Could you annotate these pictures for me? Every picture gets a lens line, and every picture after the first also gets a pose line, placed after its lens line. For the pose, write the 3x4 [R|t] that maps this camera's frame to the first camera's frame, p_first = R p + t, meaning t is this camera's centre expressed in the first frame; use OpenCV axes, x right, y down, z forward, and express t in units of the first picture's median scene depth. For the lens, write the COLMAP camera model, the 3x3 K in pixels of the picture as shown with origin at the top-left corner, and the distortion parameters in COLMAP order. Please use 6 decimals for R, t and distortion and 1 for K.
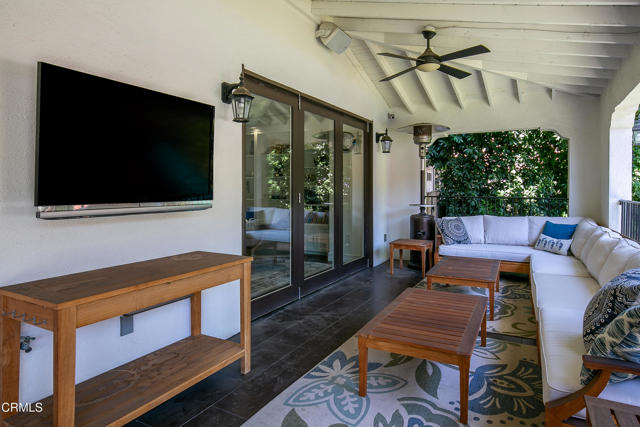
lens RADIAL K [[395.5, 0, 320.4], [0, 395.5, 188.1], [0, 0, 1]] dist [-0.005685, 0.000109]
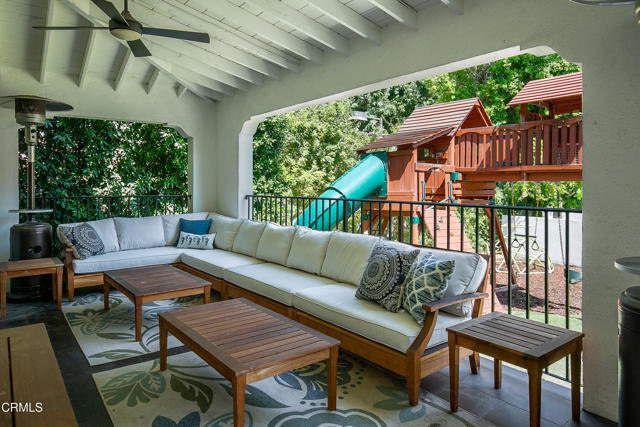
lens RADIAL K [[433.1, 0, 336.9], [0, 433.1, 179.9], [0, 0, 1]] dist [-0.007121, -0.001141]
pose [[0.390639, 0.002766, 0.920540, -0.264035], [0.005524, 0.999970, -0.005348, -0.005331], [-0.920527, 0.007175, 0.390612, 0.201179]]
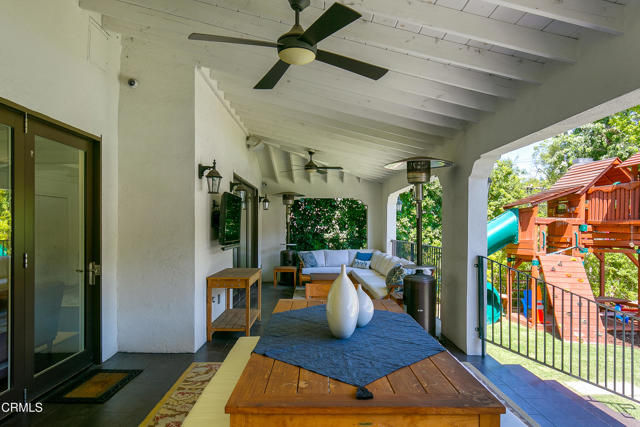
lens RADIAL K [[443.8, 0, 320.7], [0, 443.8, 218.2], [0, 0, 1]] dist [0.000866, 0.000660]
pose [[0.871596, 0.011346, 0.490094, -0.524129], [-0.001171, 0.999777, -0.021064, -0.023942], [-0.490224, 0.017785, 0.871415, -0.628749]]
